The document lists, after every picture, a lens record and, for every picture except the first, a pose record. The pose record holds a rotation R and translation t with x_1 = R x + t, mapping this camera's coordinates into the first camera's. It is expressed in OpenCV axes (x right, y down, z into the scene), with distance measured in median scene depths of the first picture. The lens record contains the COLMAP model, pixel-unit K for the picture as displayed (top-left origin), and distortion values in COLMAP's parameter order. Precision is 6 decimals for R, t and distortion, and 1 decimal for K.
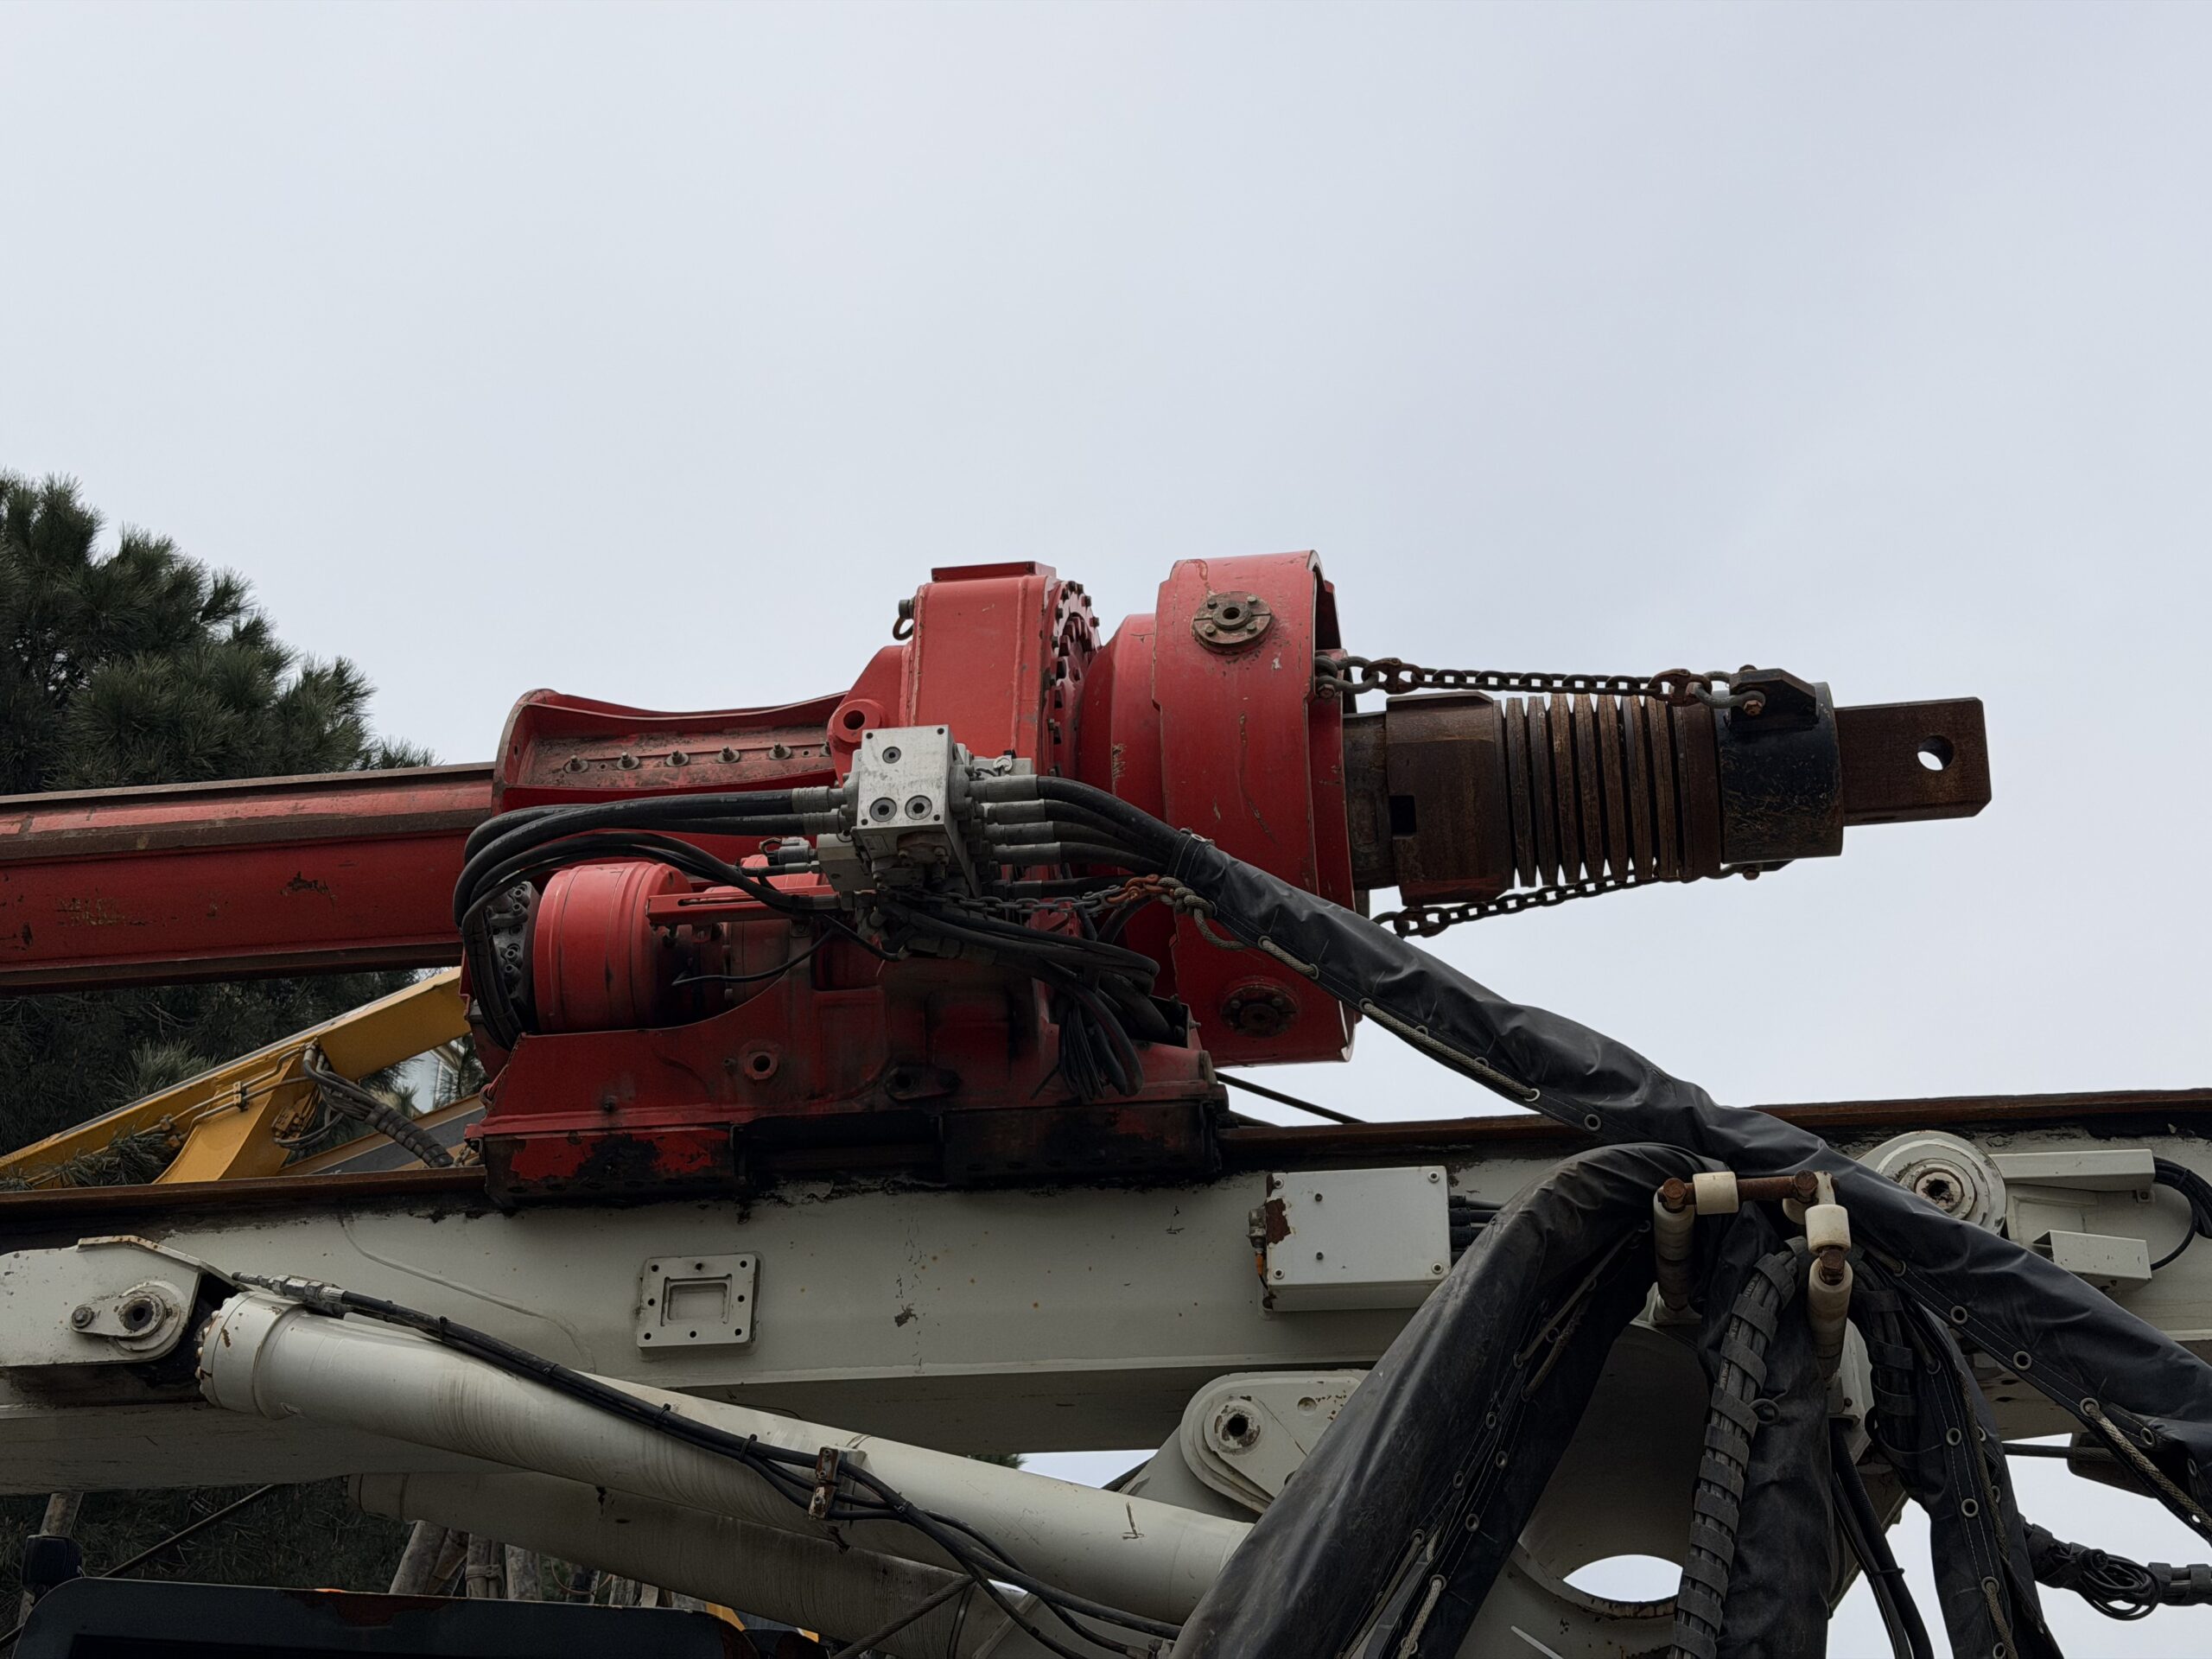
lens RADIAL K [[3057.6, 0, 1083.6], [0, 3057.6, 840.5], [0, 0, 1]] dist [0.160727, 0.000000]
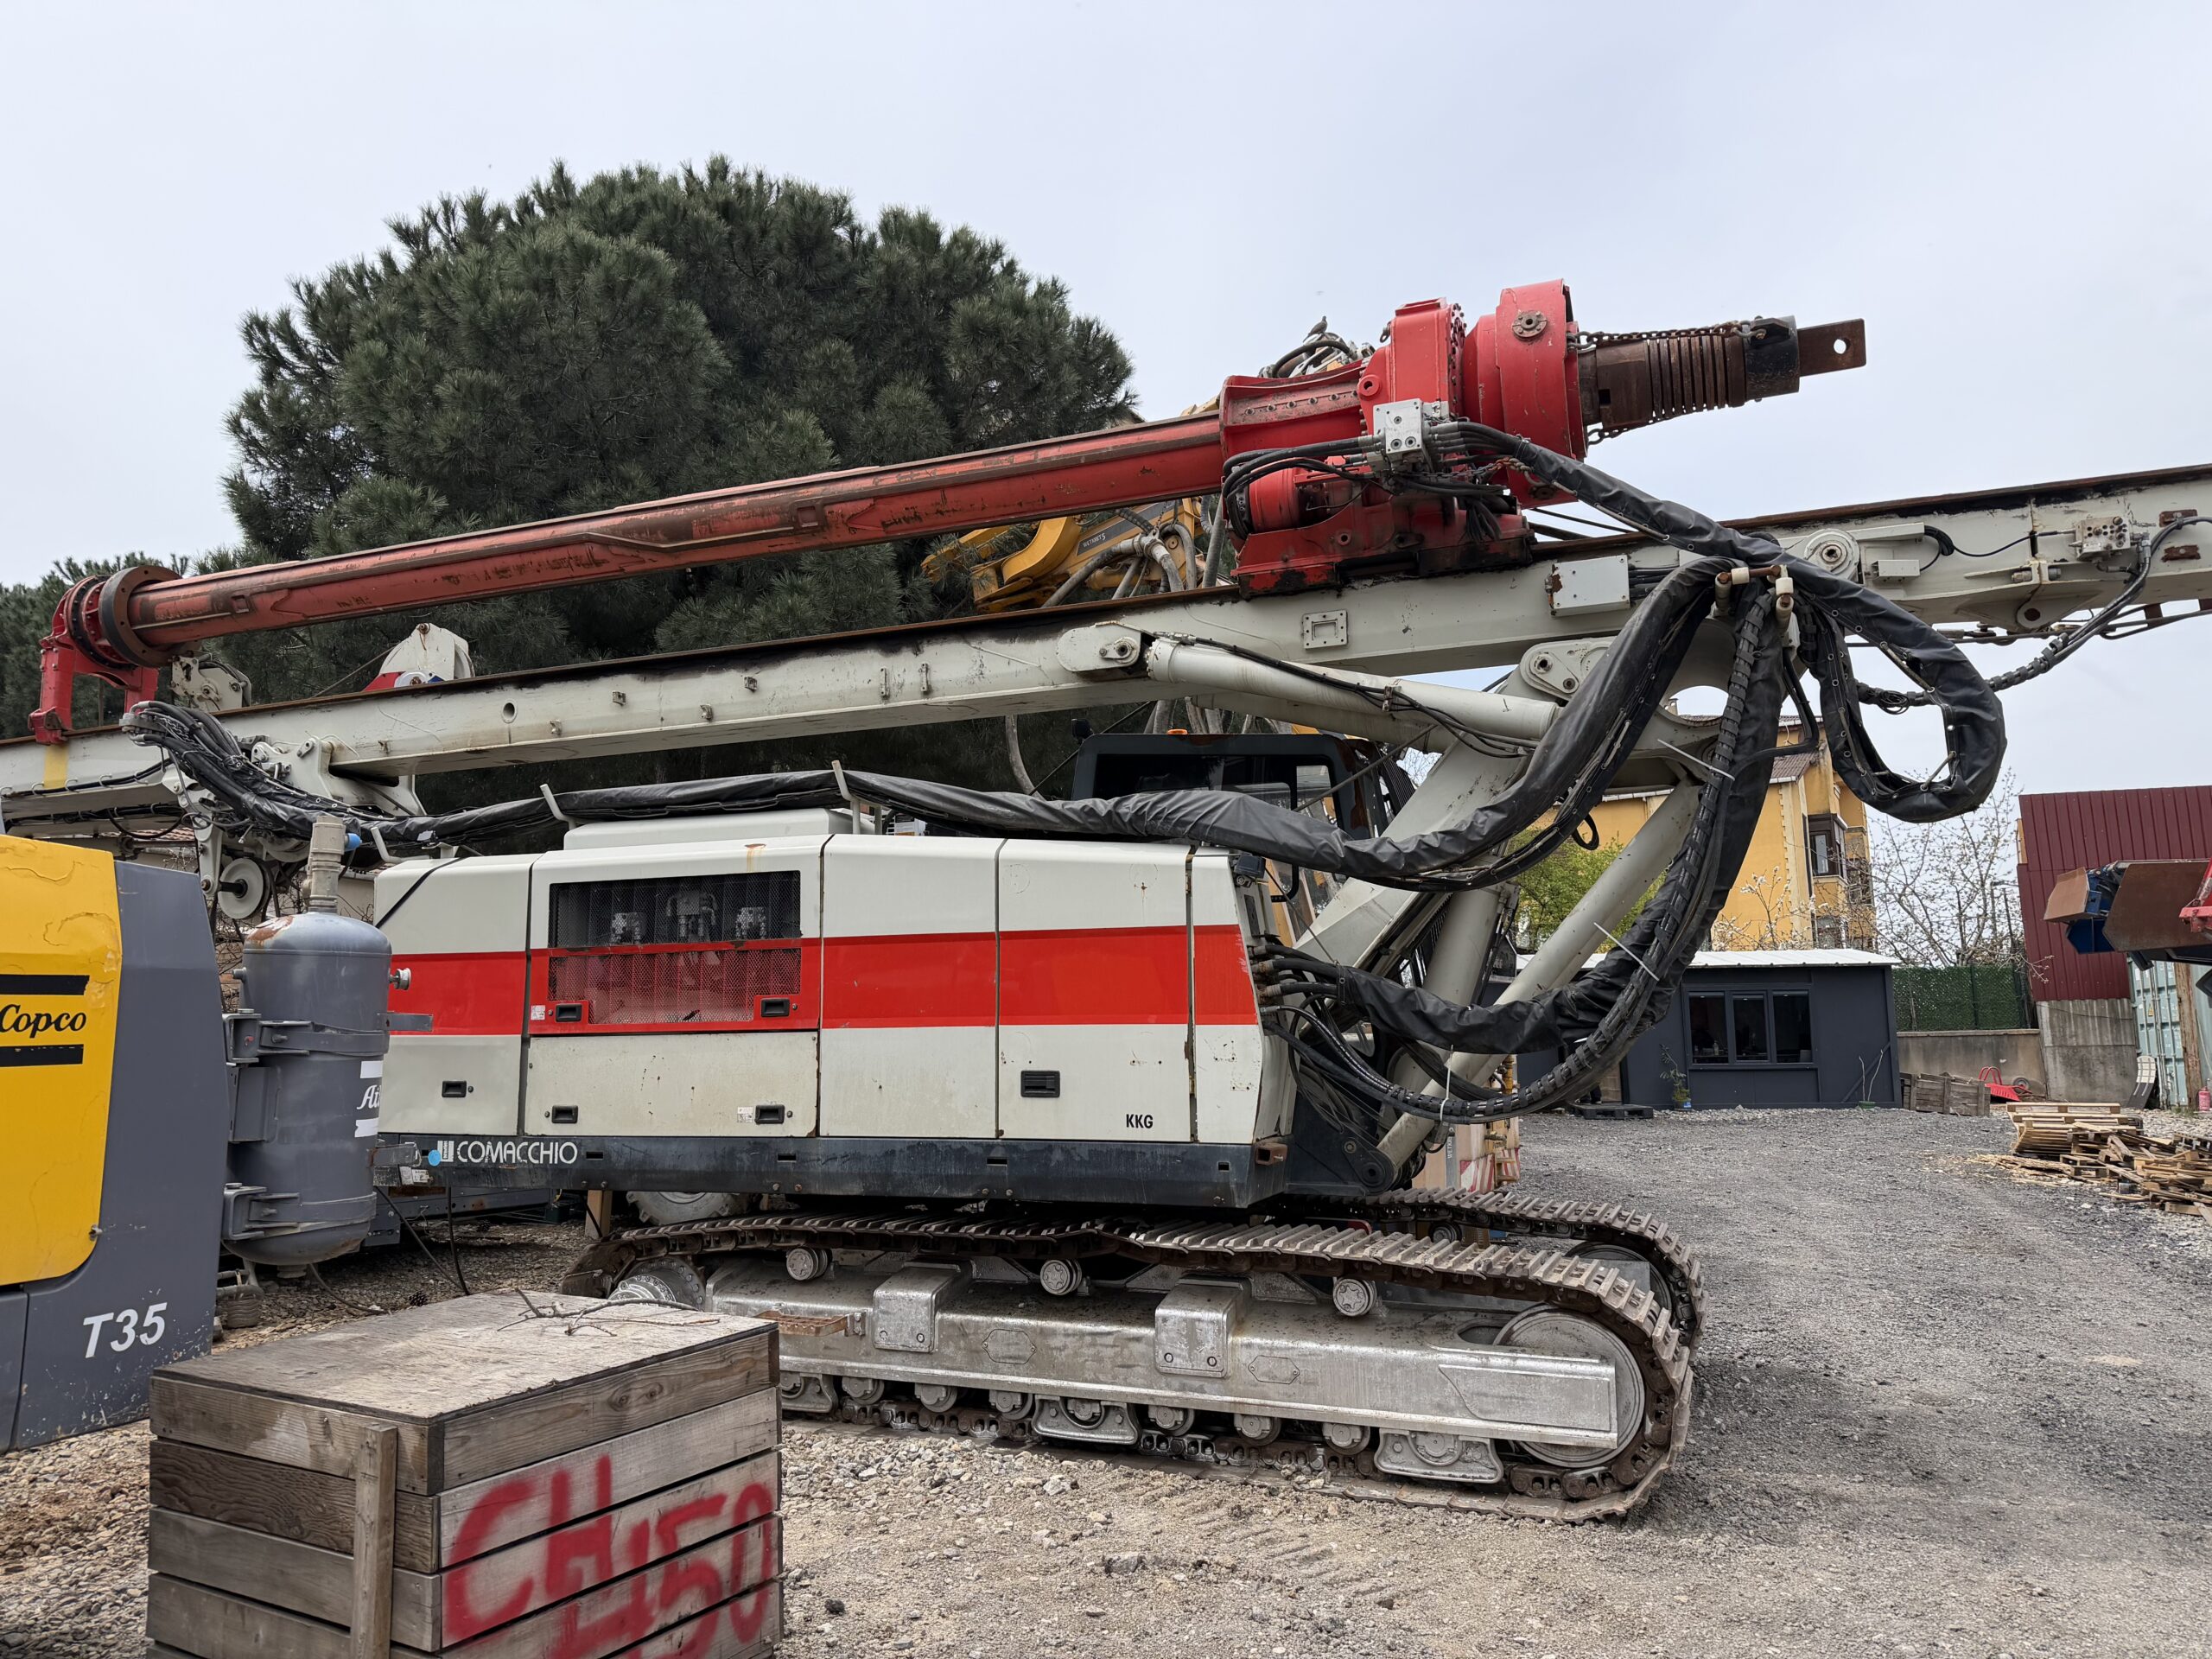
lens RADIAL K [[1564.0, 0, 1102.9], [0, 1564.0, 849.1], [0, 0, 1]] dist [0.041202, -0.056735]
pose [[0.980868, -0.057599, -0.185956, -0.075467], [0.120720, 0.929351, 0.348904, -0.167757], [0.152721, -0.364678, 0.918524, -0.327128]]
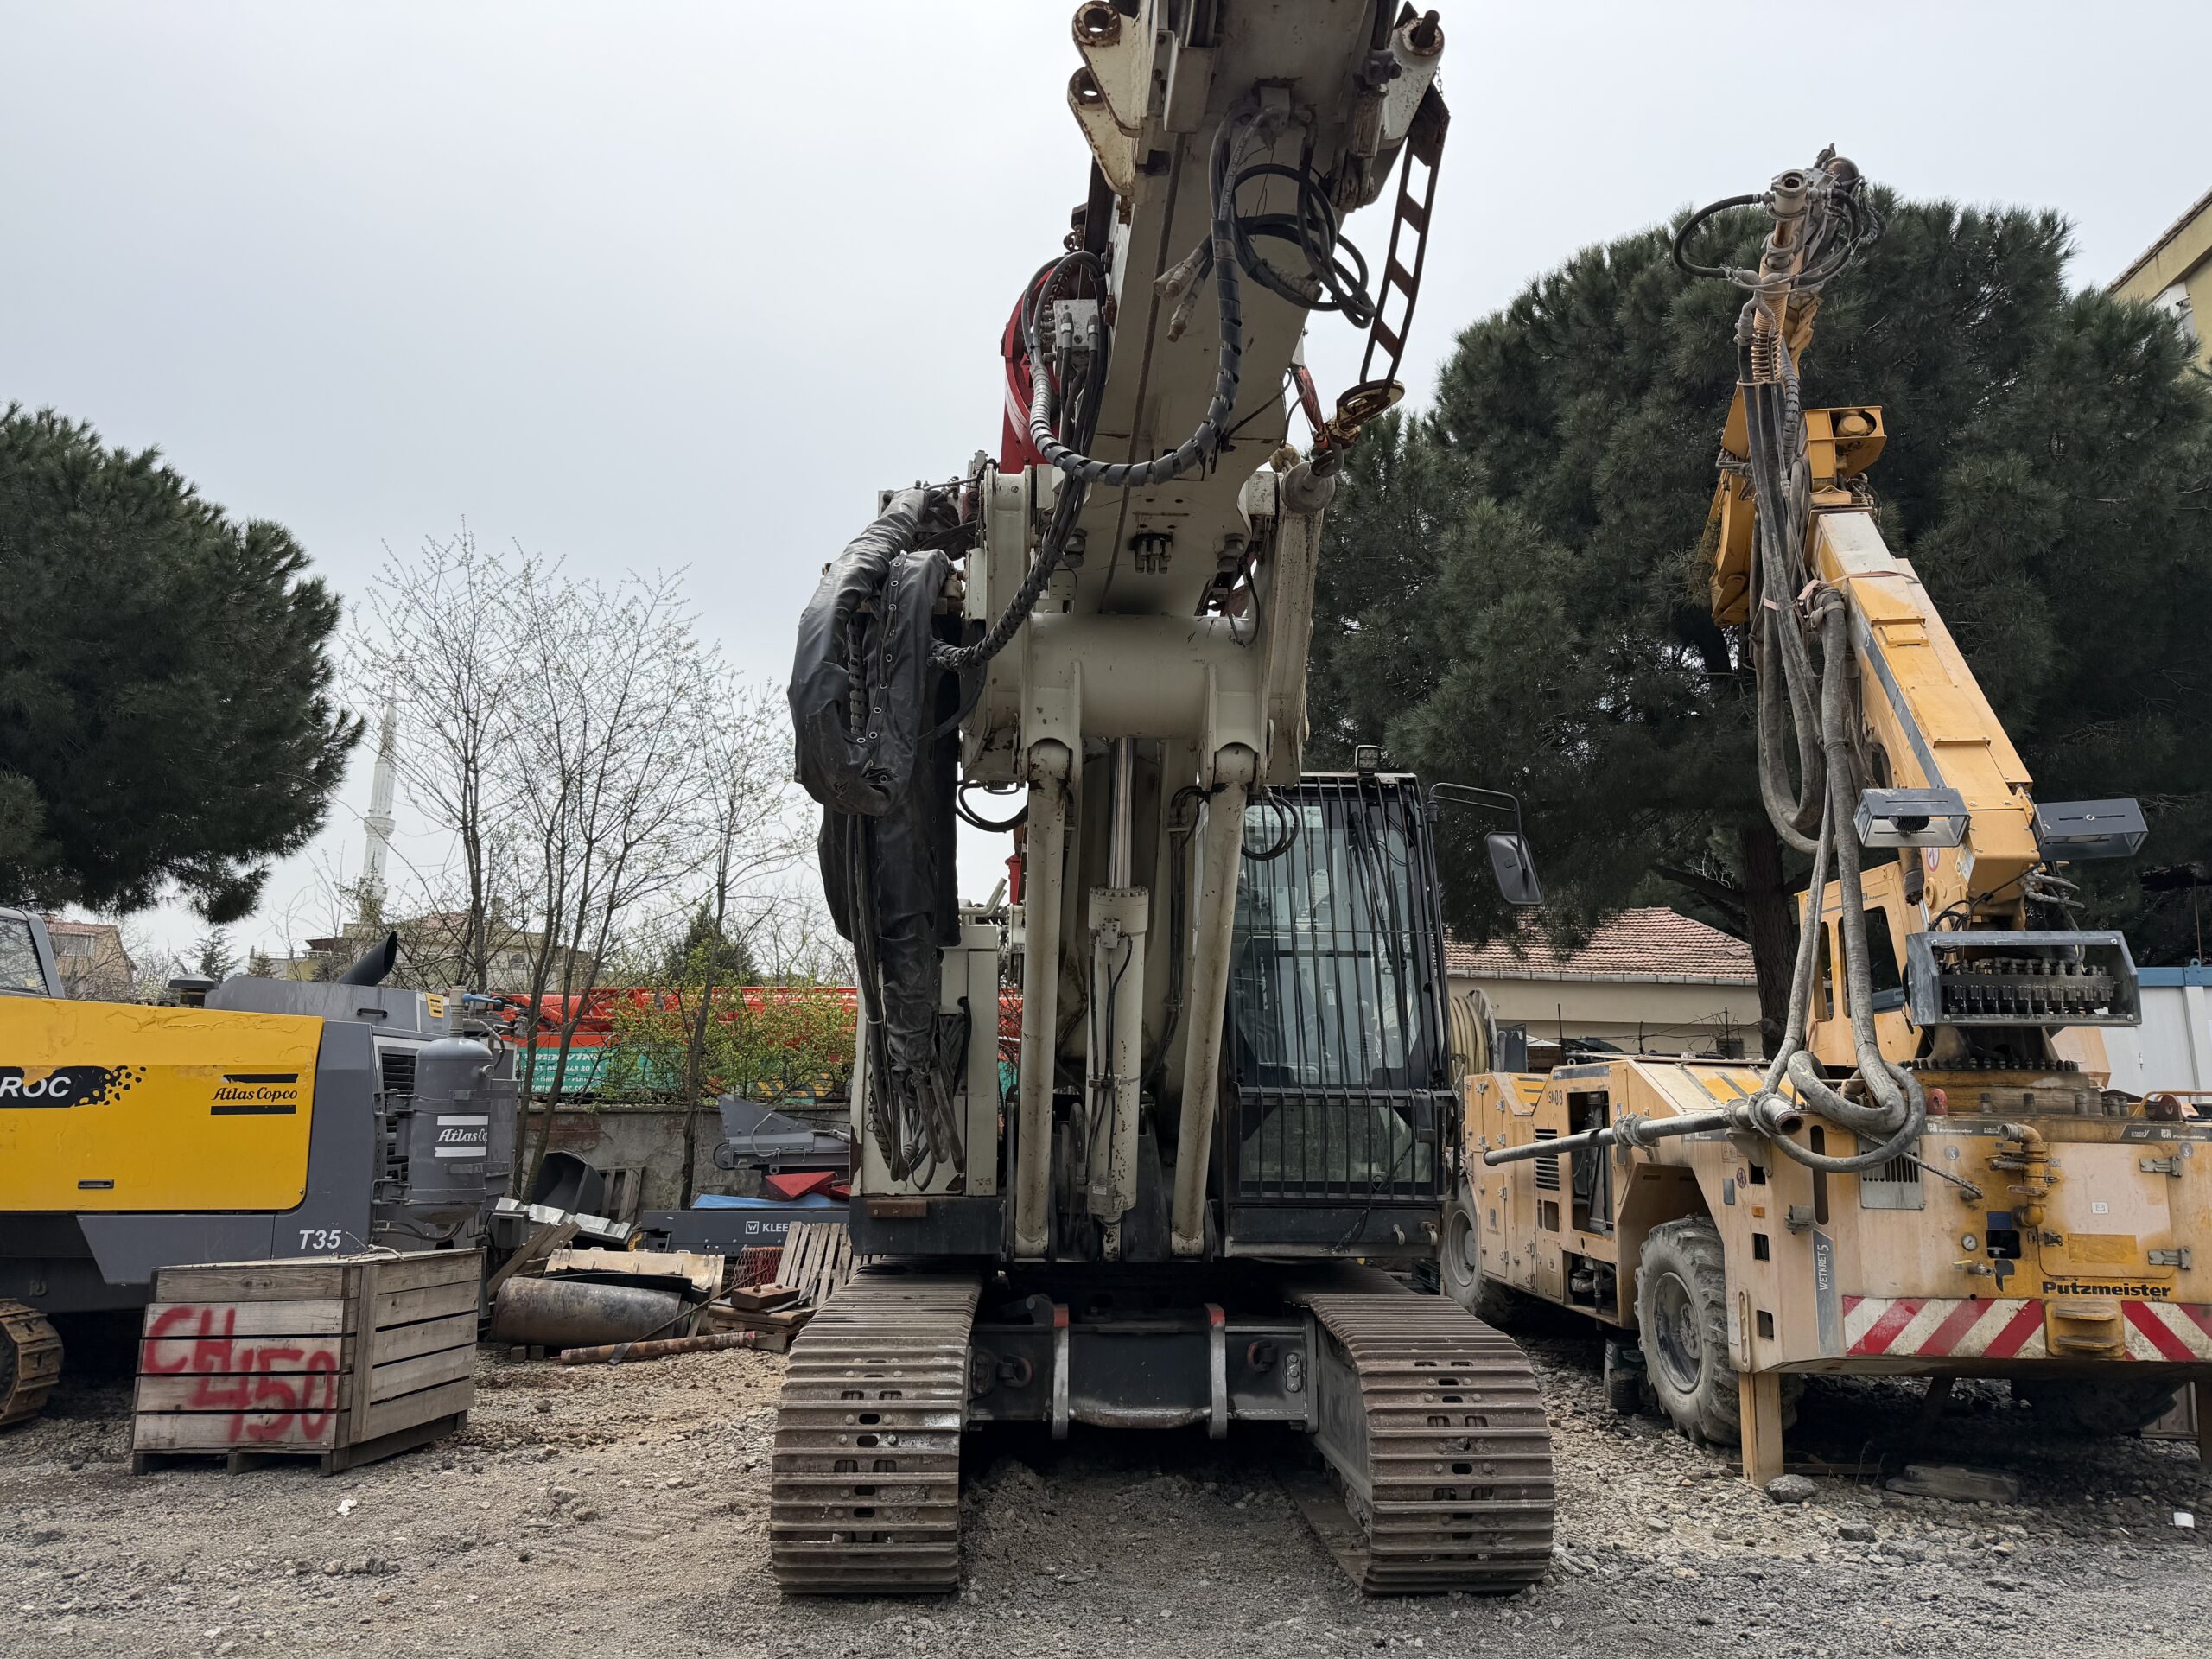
lens RADIAL K [[1564.0, 0, 1025.4], [0, 1564.0, 819.3], [0, 0, 1]] dist [0.041202, -0.056735]
pose [[0.212887, -0.223859, -0.951087, 1.127980], [0.459579, 0.881942, -0.104714, 0.384132], [0.862245, -0.414807, 0.290635, 0.559301]]
